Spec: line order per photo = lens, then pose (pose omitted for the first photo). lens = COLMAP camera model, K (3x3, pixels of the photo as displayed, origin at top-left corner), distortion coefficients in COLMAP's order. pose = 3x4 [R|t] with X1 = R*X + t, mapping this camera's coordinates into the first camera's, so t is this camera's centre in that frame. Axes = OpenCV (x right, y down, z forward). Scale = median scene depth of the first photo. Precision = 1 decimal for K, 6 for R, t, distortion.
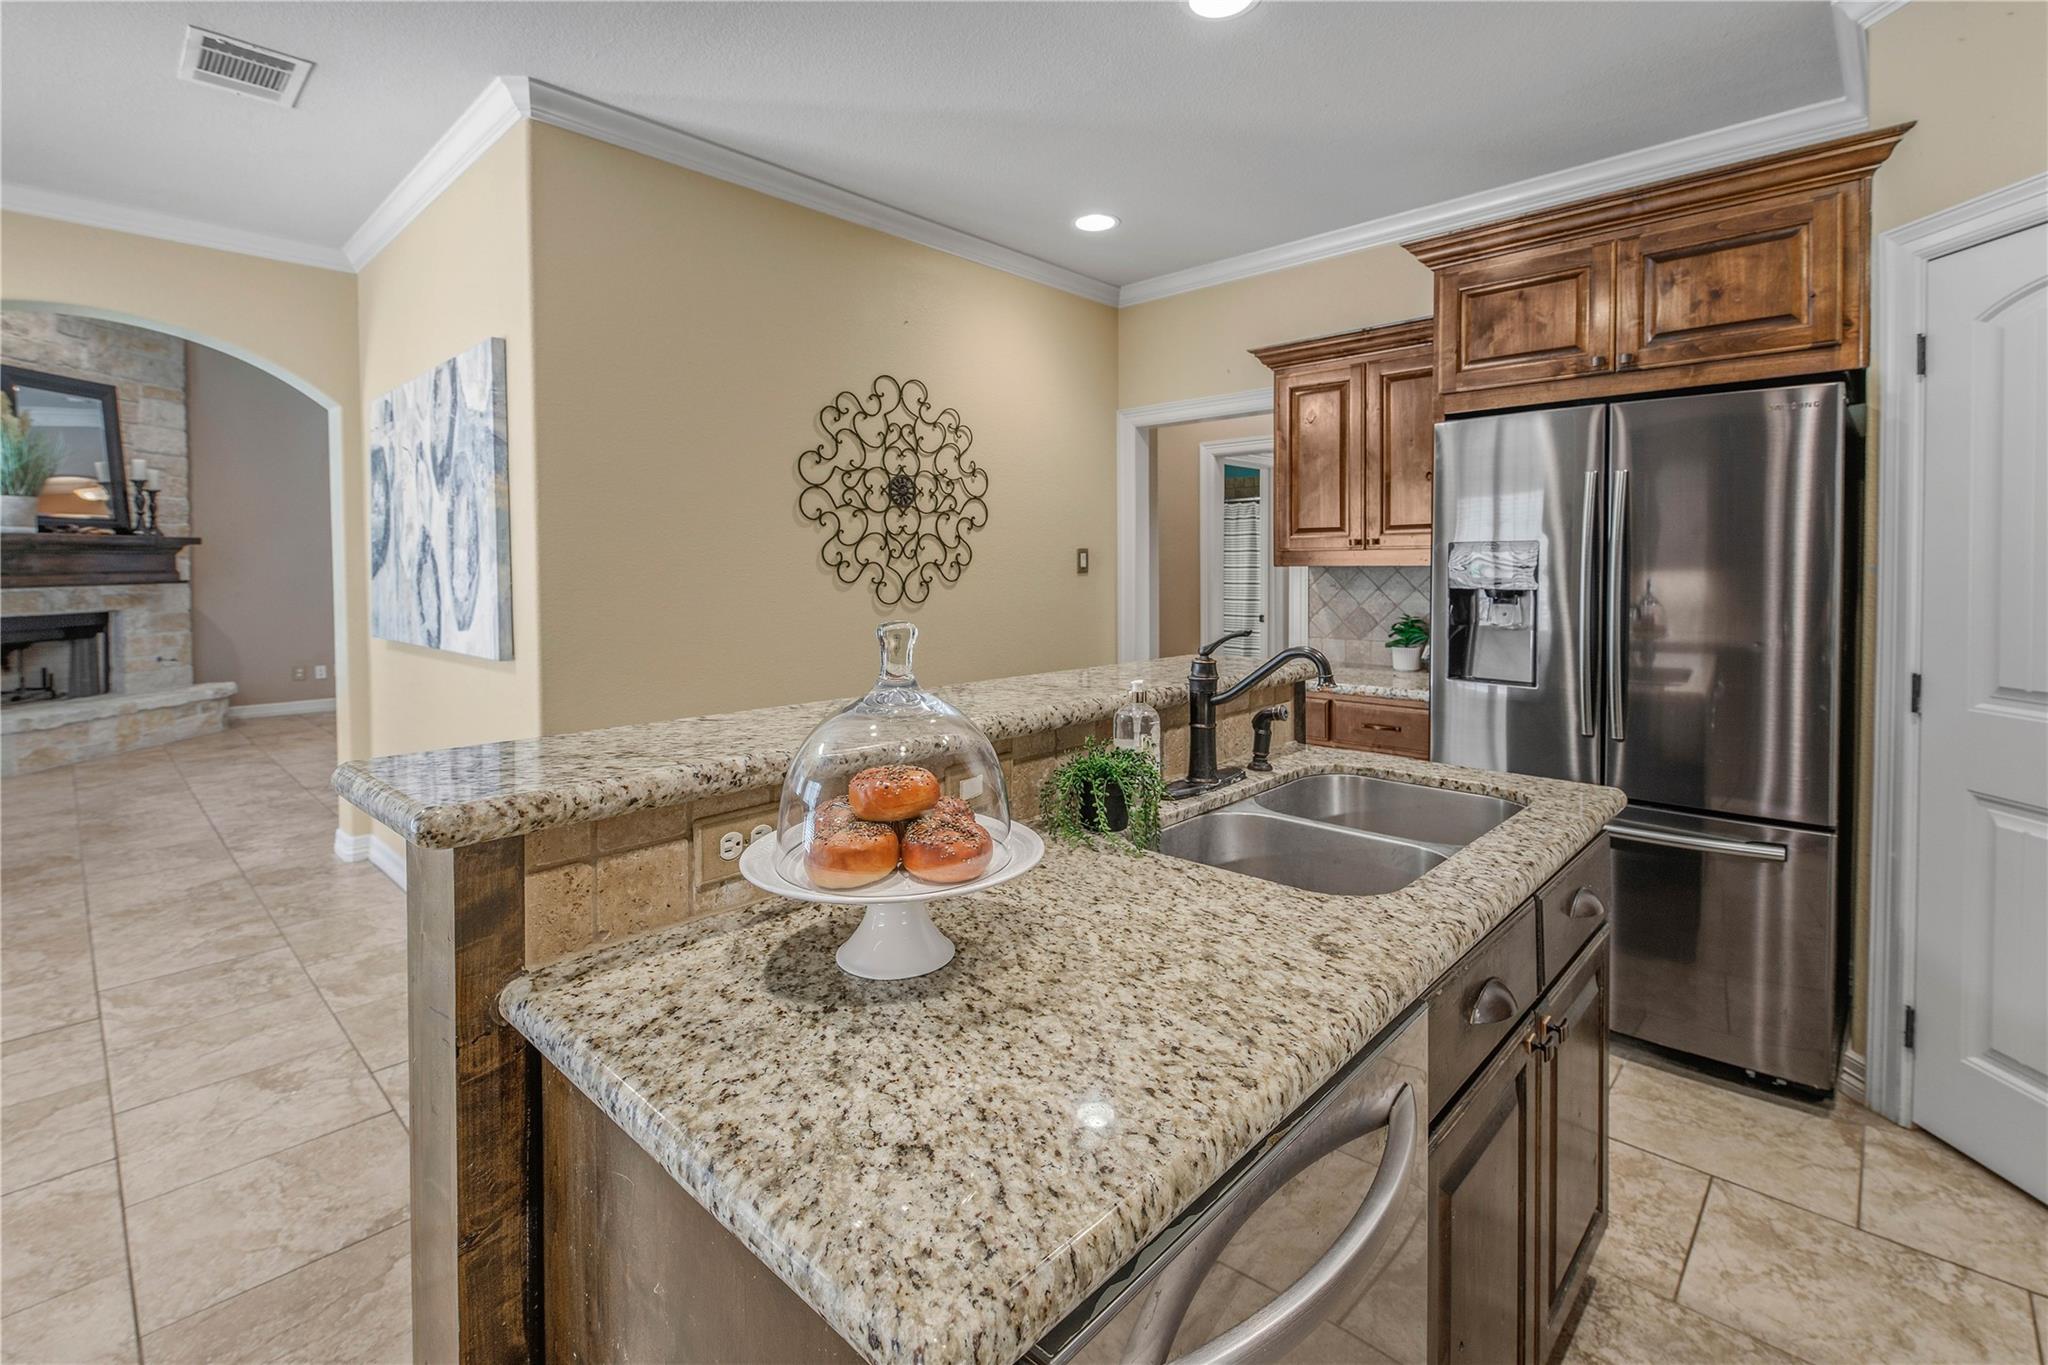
lens RADIAL K [[907.6, 0, 975.9], [0, 907.6, 590.2], [0, 0, 1]] dist [0.010586, -0.004673]
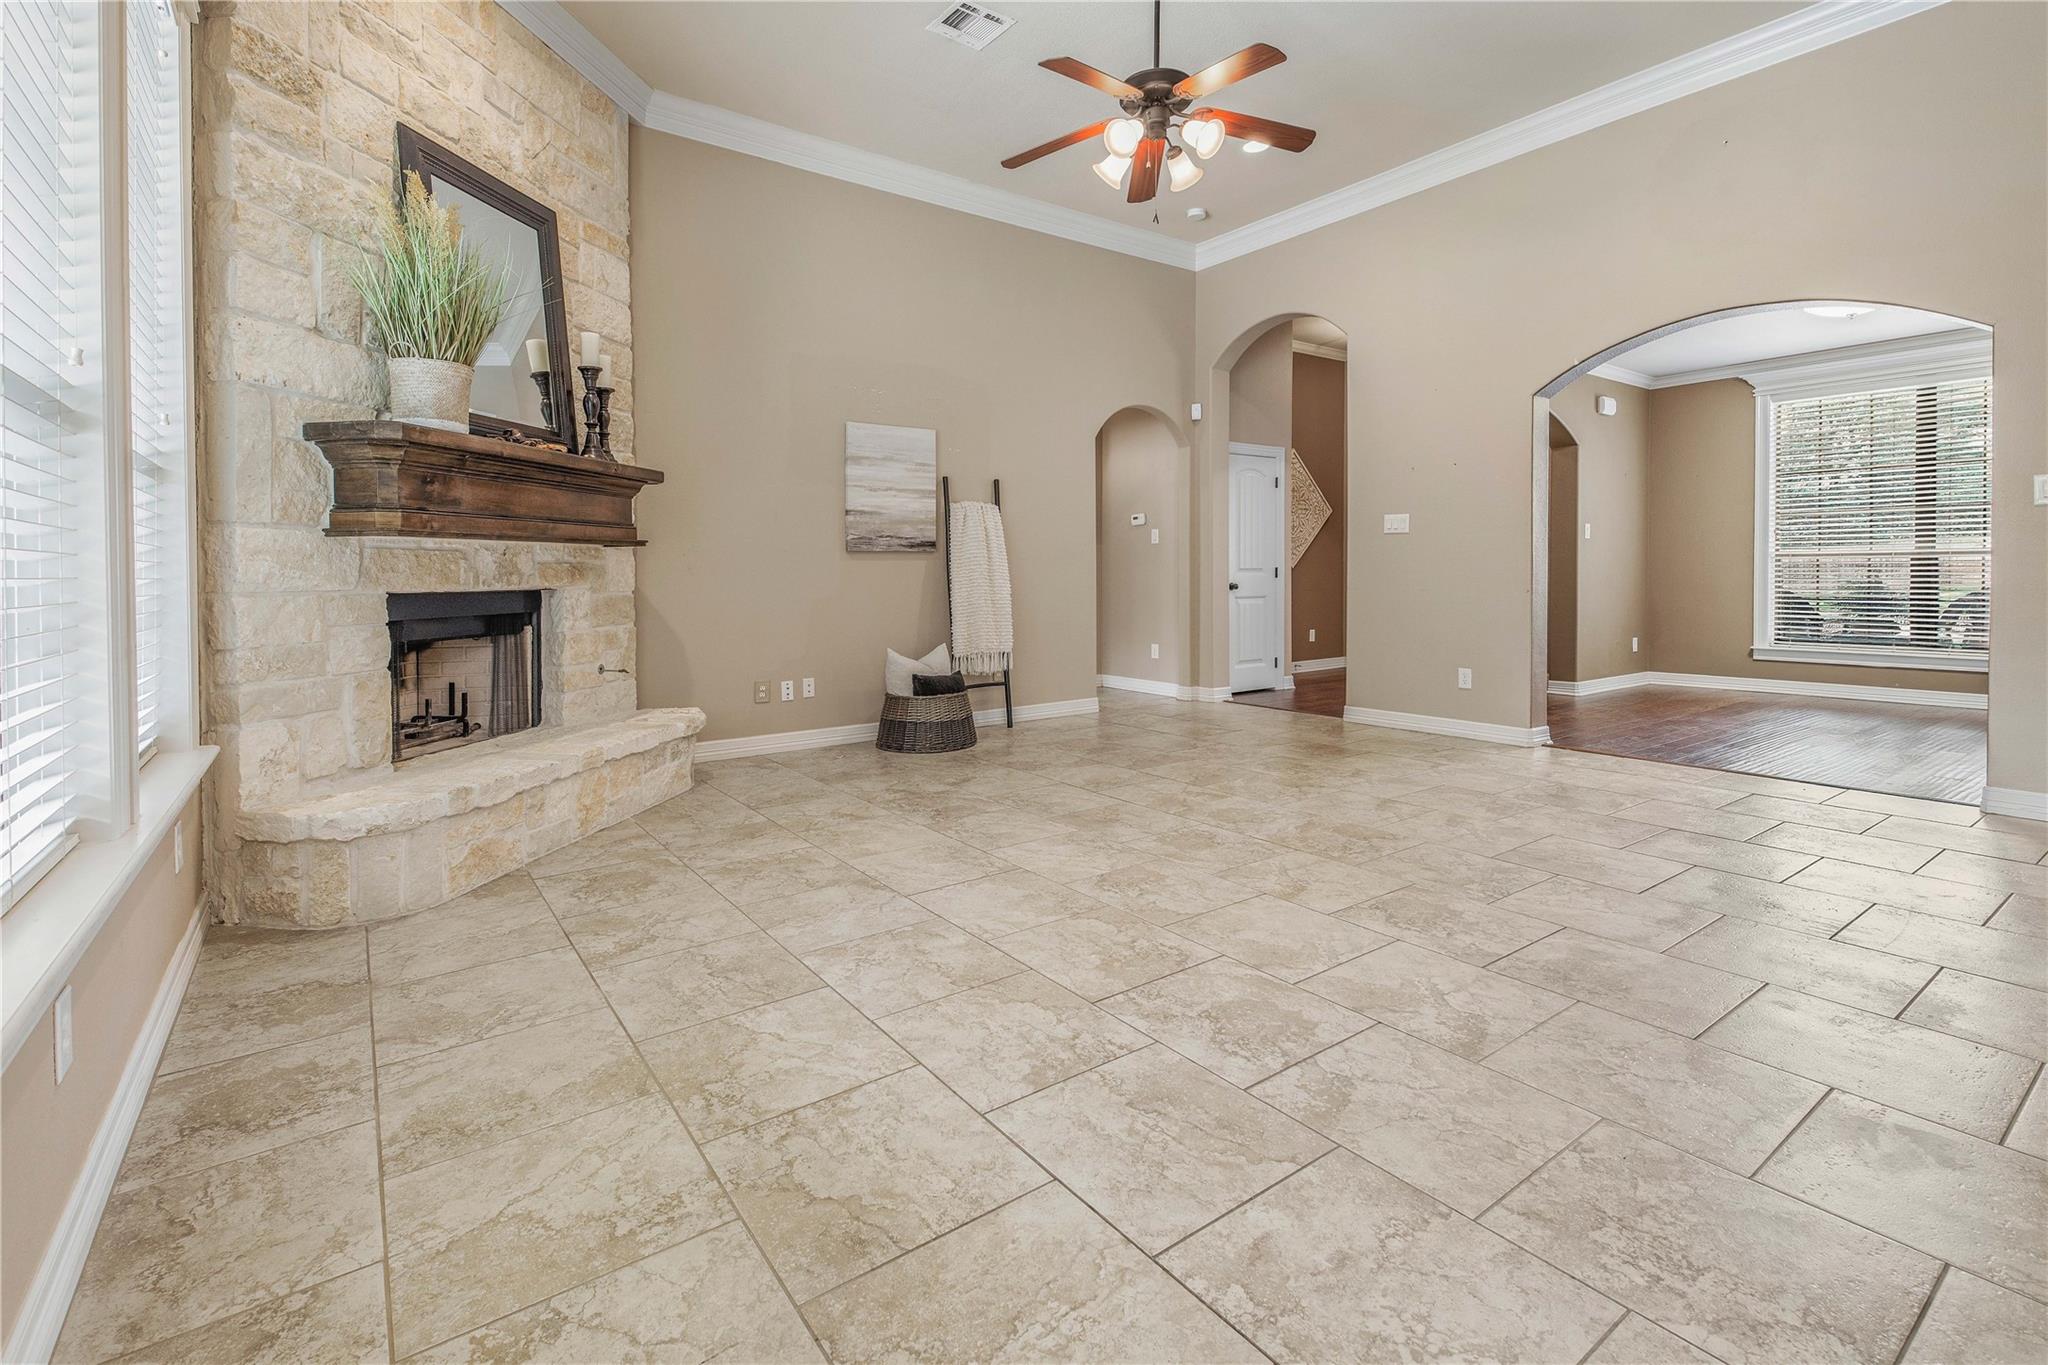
lens RADIAL K [[907.6, 0, 970.6], [0, 907.6, 591.8], [0, 0, 1]] dist [0.010586, -0.004673]
pose [[0.982405, -0.003665, -0.186727, -0.564932], [0.001986, 0.999956, -0.009181, 0.030901], [0.186753, 0.008649, 0.982369, 0.467925]]
